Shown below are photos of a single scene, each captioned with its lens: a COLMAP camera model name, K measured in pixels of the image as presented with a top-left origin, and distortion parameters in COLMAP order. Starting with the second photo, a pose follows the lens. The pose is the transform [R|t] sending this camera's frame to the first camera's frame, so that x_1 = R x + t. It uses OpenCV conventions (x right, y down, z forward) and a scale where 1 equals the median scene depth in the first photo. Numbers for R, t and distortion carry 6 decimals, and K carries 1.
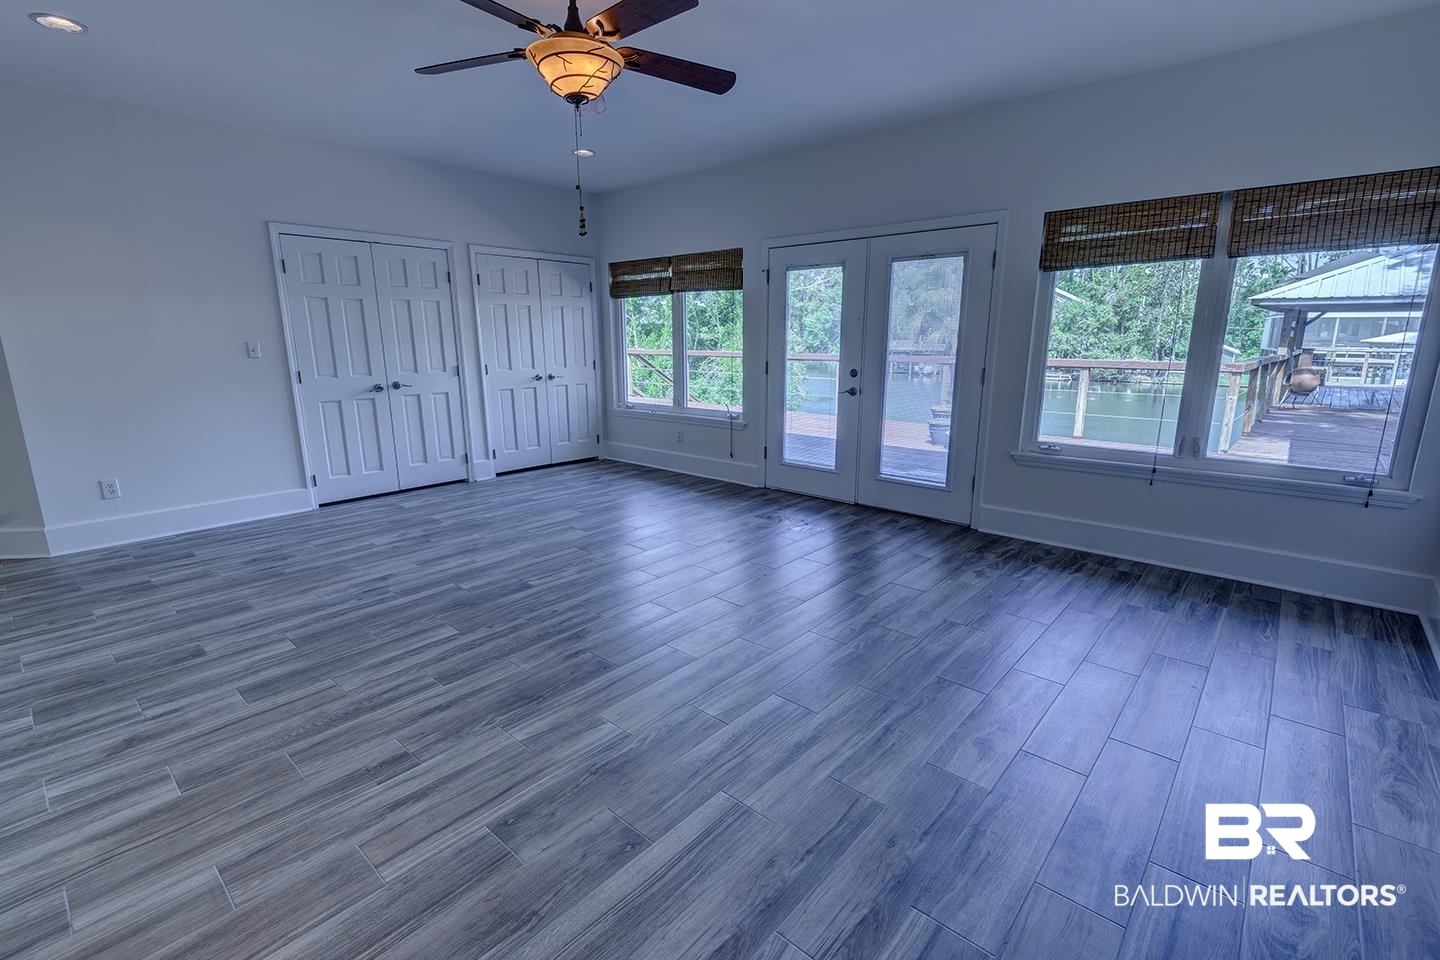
lens RADIAL K [[641.0, 0, 722.8], [0, 641.0, 476.3], [0, 0, 1]] dist [0.036462, -0.022065]
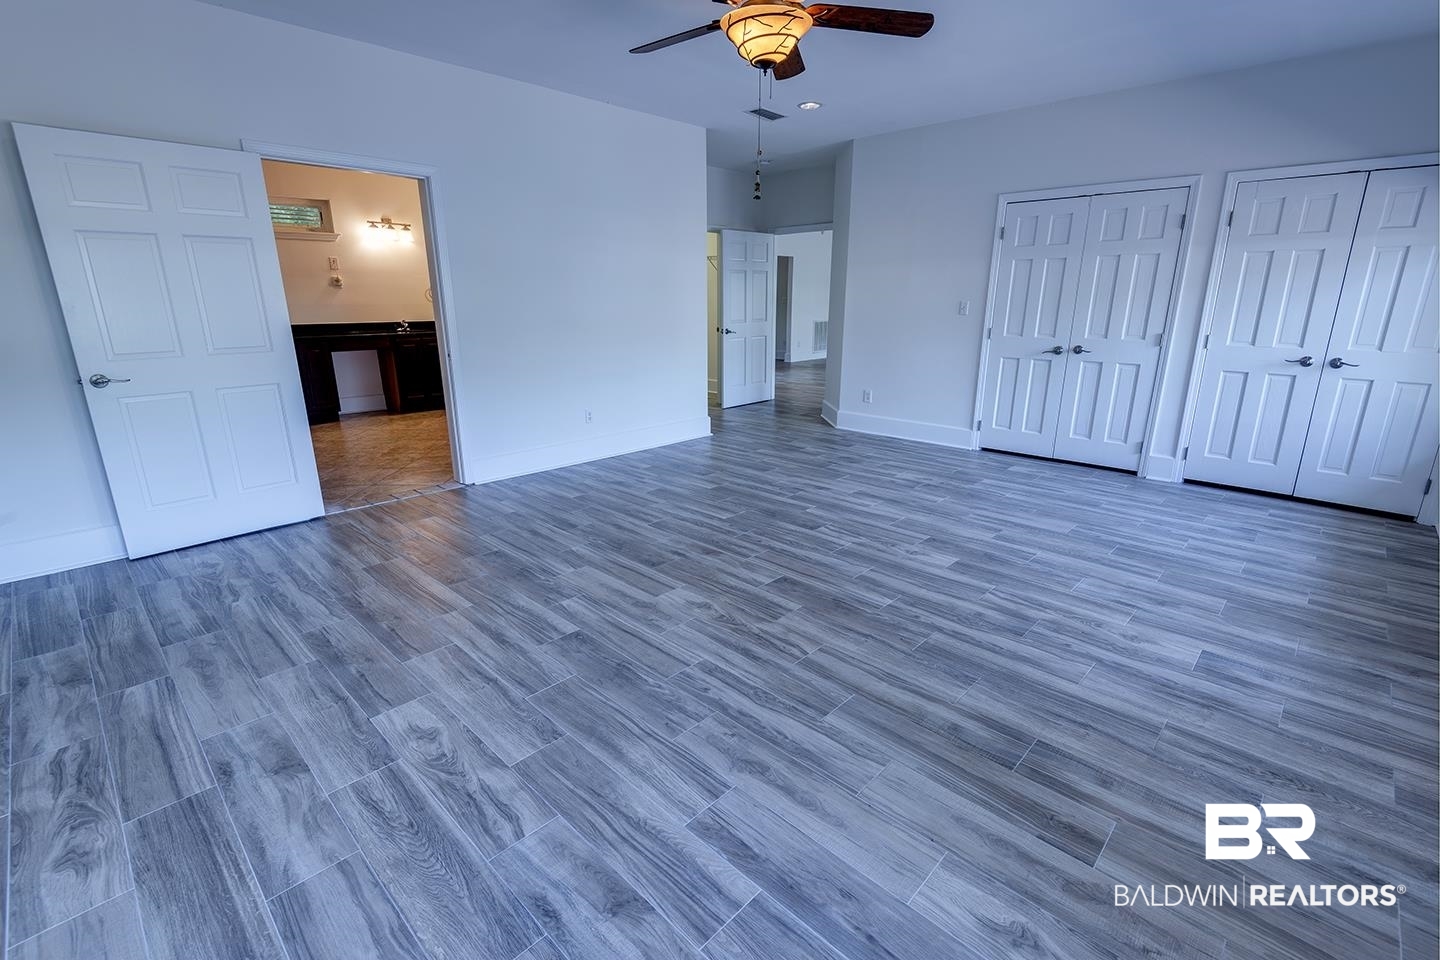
lens RADIAL K [[663.3, 0, 725.4], [0, 663.3, 458.4], [0, 0, 1]] dist [0.037926, -0.025251]
pose [[-0.041263, 0.239462, -0.970028, 0.691099], [-0.218616, 0.945167, 0.242624, -0.162381], [0.974938, 0.222075, 0.013349, 0.741707]]
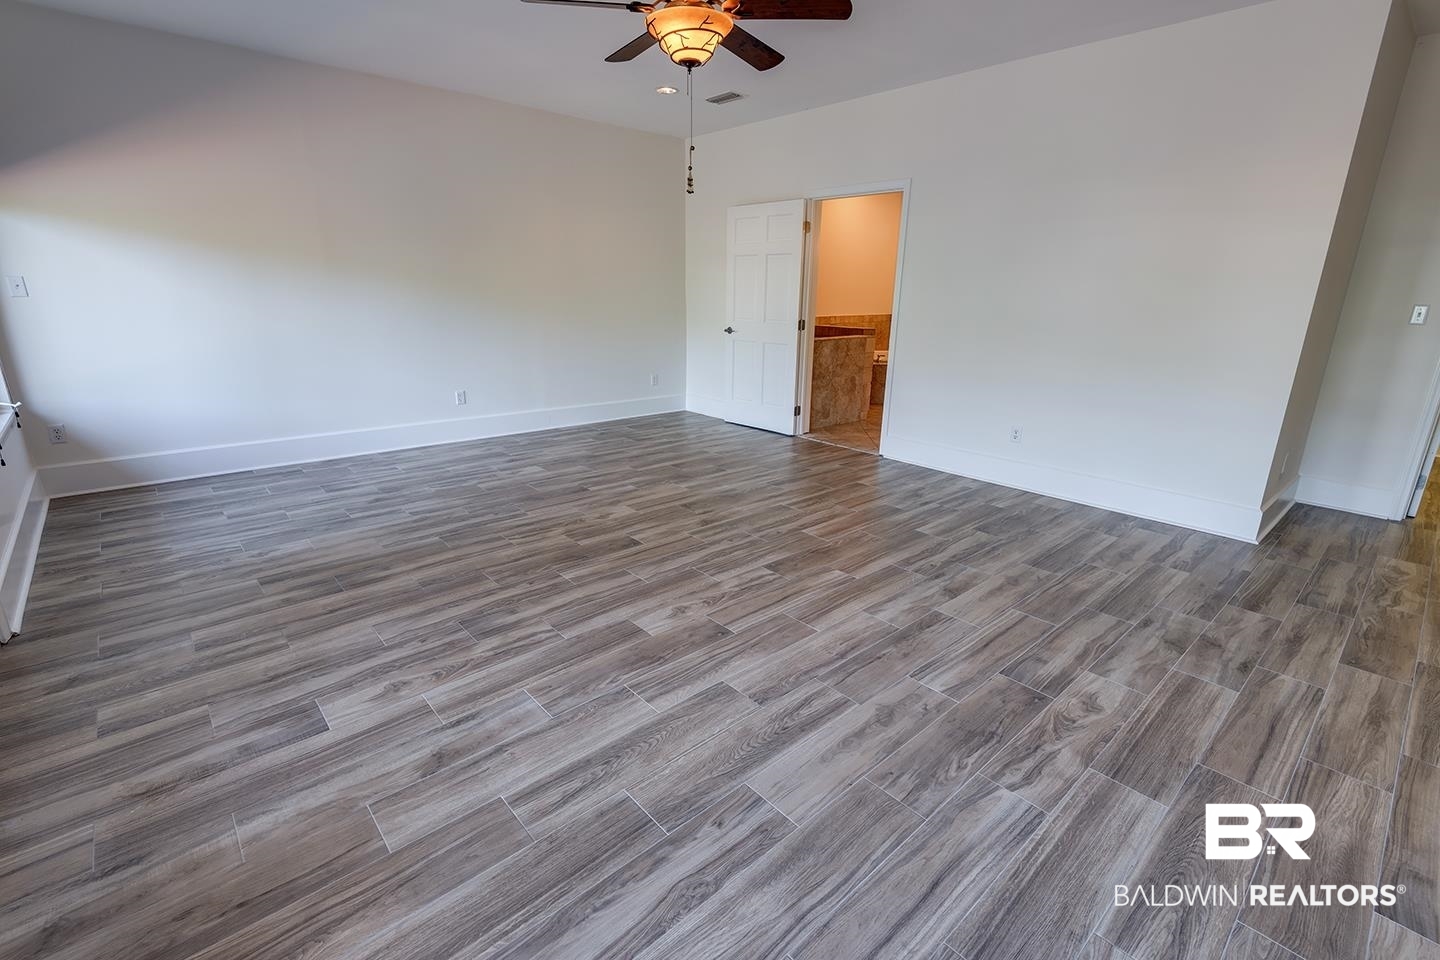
lens RADIAL K [[641.0, 0, 722.8], [0, 641.0, 476.3], [0, 0, 1]] dist [0.036462, -0.022065]
pose [[-0.992821, -0.048935, 0.109139, -0.300988], [0.009944, 0.875547, 0.483031, -0.347643], [-0.119194, 0.480649, -0.868775, 1.581006]]
